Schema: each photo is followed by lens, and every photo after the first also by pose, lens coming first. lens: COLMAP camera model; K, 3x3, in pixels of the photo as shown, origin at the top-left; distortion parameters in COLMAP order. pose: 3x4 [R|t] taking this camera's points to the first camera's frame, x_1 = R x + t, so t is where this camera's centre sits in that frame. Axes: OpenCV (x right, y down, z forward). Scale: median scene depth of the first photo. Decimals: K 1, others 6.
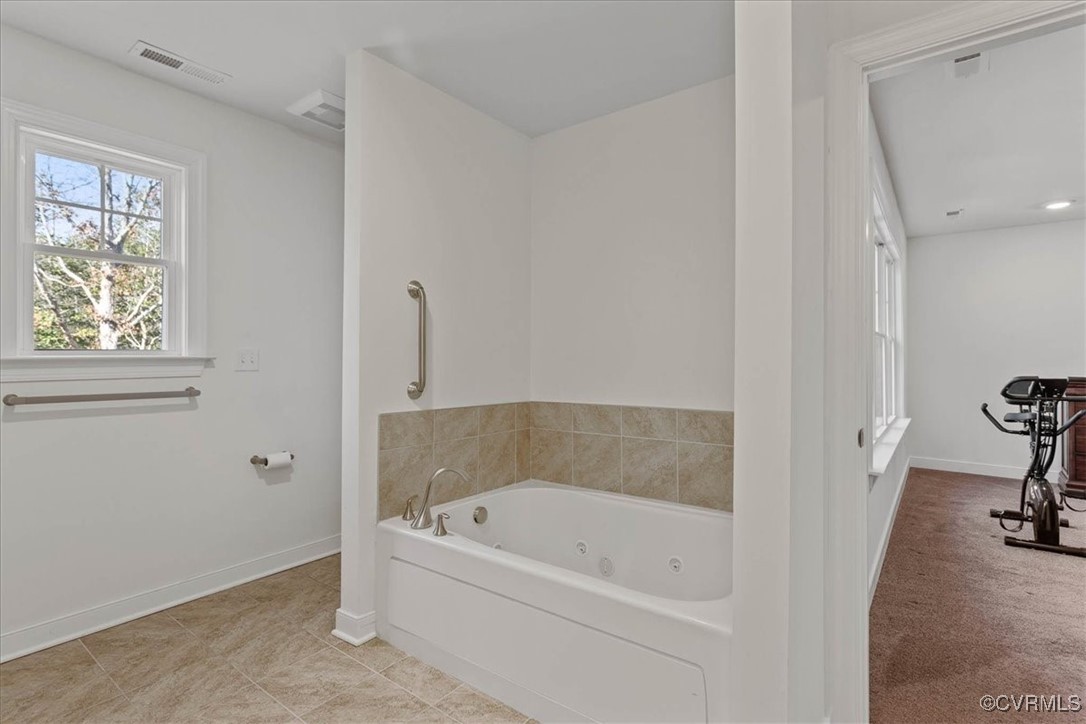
lens RADIAL K [[524.4, 0, 542.6], [0, 524.4, 358.5], [0, 0, 1]] dist [0.003003, 0.000706]
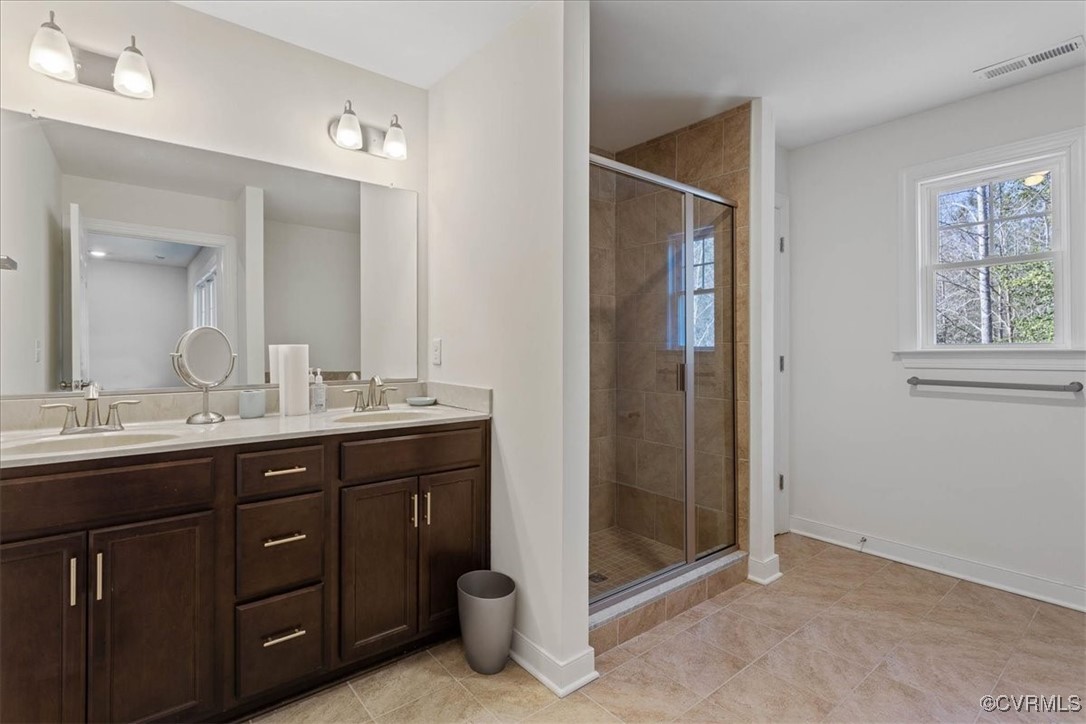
lens RADIAL K [[524.4, 0, 542.1], [0, 524.4, 355.3], [0, 0, 1]] dist [0.003003, 0.000706]
pose [[-0.235545, 0.009198, -0.971820, 0.562525], [0.000524, 0.999956, 0.009337, -0.002233], [0.971863, 0.001690, -0.235539, 0.358093]]
